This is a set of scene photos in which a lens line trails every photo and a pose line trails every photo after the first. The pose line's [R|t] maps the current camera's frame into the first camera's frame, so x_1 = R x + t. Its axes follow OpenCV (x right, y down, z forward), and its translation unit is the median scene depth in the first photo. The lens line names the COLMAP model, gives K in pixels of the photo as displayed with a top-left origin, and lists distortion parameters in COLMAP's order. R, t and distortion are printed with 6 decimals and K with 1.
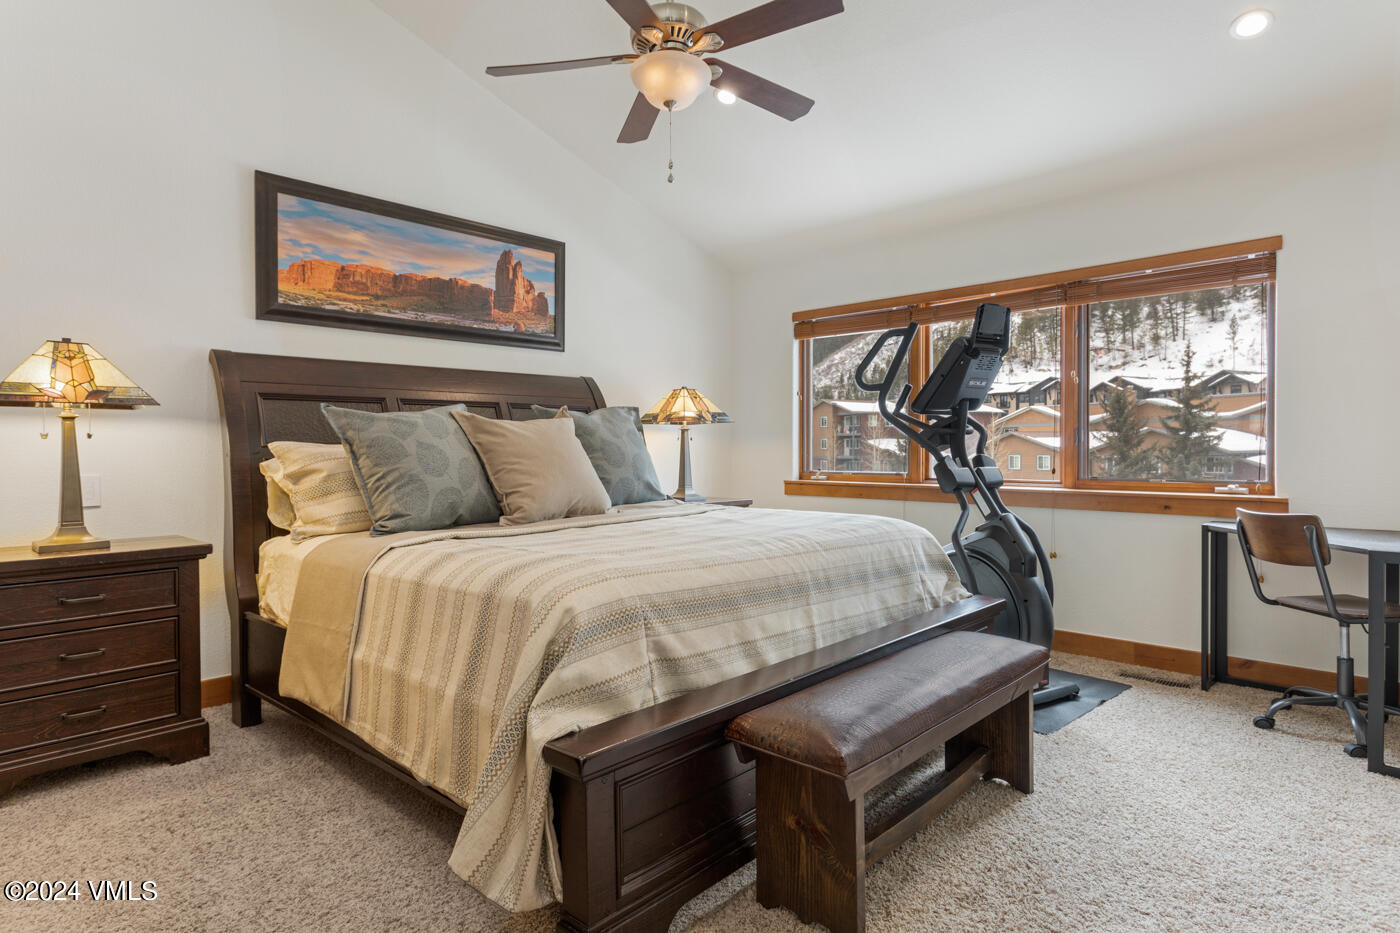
lens RADIAL K [[781.9, 0, 733.4], [0, 781.9, 478.5], [0, 0, 1]] dist [0.025967, -0.006571]
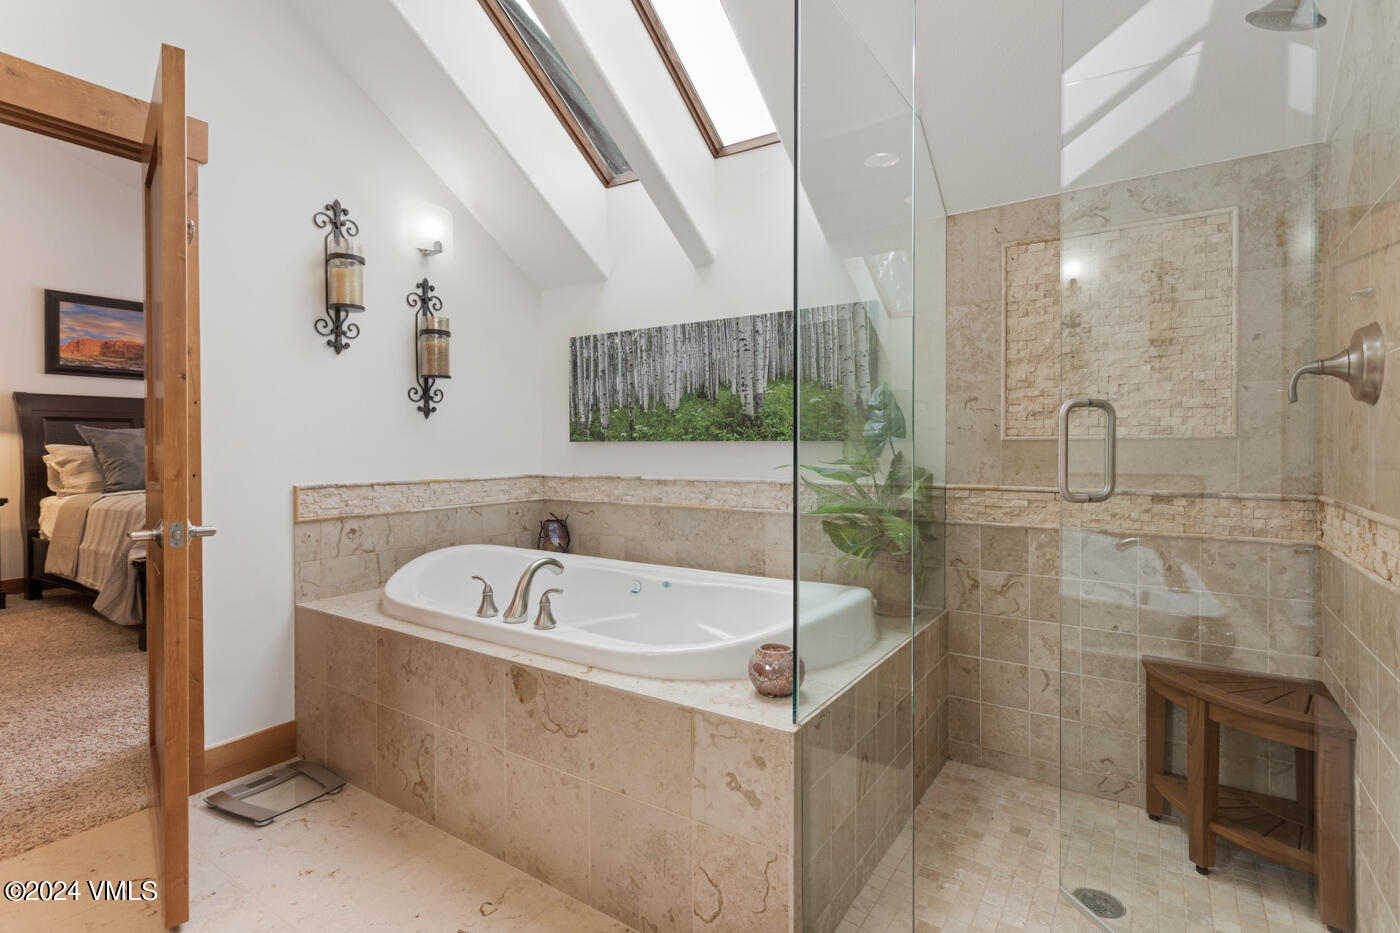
lens RADIAL K [[680.9, 0, 688.0], [0, 680.9, 466.5], [0, 0, 1]] dist [0.027691, 0.001515]
pose [[0.989654, 0.000420, 0.143473, 0.668476], [0.000840, 0.999962, -0.008717, 0.020758], [-0.143471, 0.008748, 0.989616, -0.837438]]
